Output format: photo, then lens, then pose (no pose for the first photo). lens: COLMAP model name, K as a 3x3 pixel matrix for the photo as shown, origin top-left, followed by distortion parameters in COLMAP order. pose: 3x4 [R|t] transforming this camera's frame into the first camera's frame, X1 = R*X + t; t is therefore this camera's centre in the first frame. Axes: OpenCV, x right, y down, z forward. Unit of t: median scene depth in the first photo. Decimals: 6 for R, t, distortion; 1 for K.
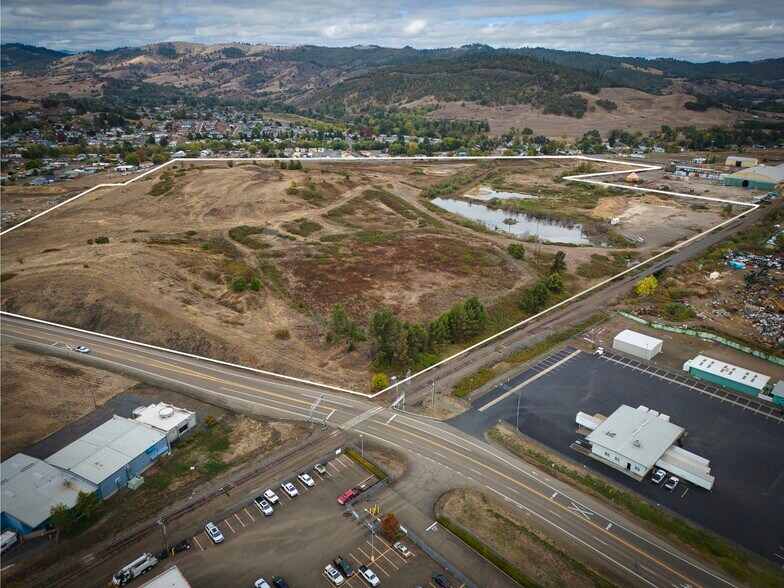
lens RADIAL K [[545.6, 0, 392.0], [0, 545.6, 294.0], [0, 0, 1]] dist [0.071943, -0.061602]
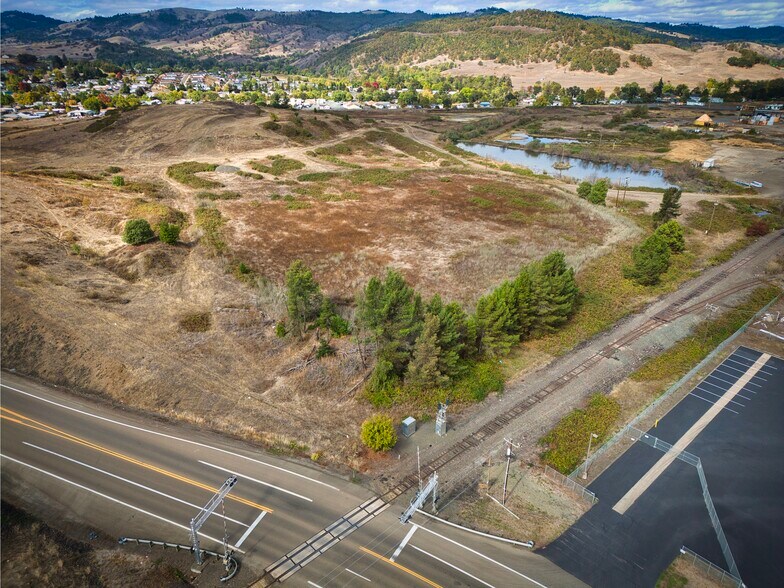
lens RADIAL K [[545.6, 0, 392.0], [0, 545.6, 294.0], [0, 0, 1]] dist [0.071943, -0.061602]
pose [[0.999861, 0.004843, -0.015963, -0.001927], [-0.004219, 0.999235, 0.038888, 0.012757], [0.016139, -0.038816, 0.999116, 0.230272]]
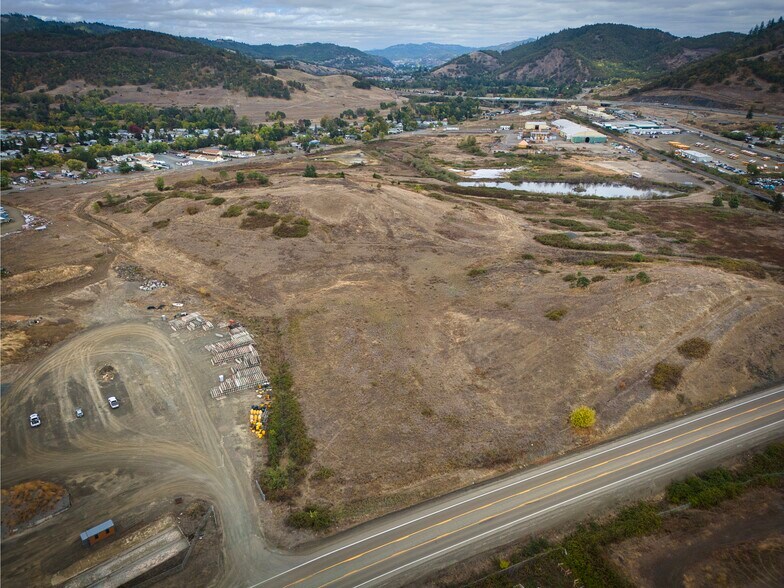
lens RADIAL K [[545.6, 0, 392.0], [0, 545.6, 294.0], [0, 0, 1]] dist [0.071943, -0.061602]
pose [[0.713620, -0.278441, 0.642819, -0.794808], [0.258563, 0.957515, 0.127712, -0.161483], [-0.651069, 0.075072, 0.755297, 0.395986]]
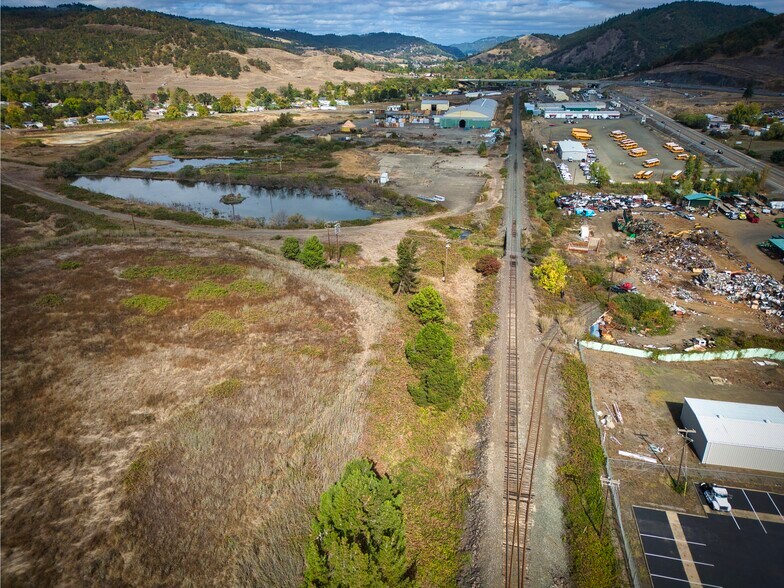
lens RADIAL K [[545.6, 0, 392.0], [0, 545.6, 294.0], [0, 0, 1]] dist [0.071943, -0.061602]
pose [[0.821873, -0.230835, 0.520807, 0.021629], [0.212130, 0.972488, 0.096275, -0.050131], [-0.528702, 0.031353, 0.848228, 0.383895]]
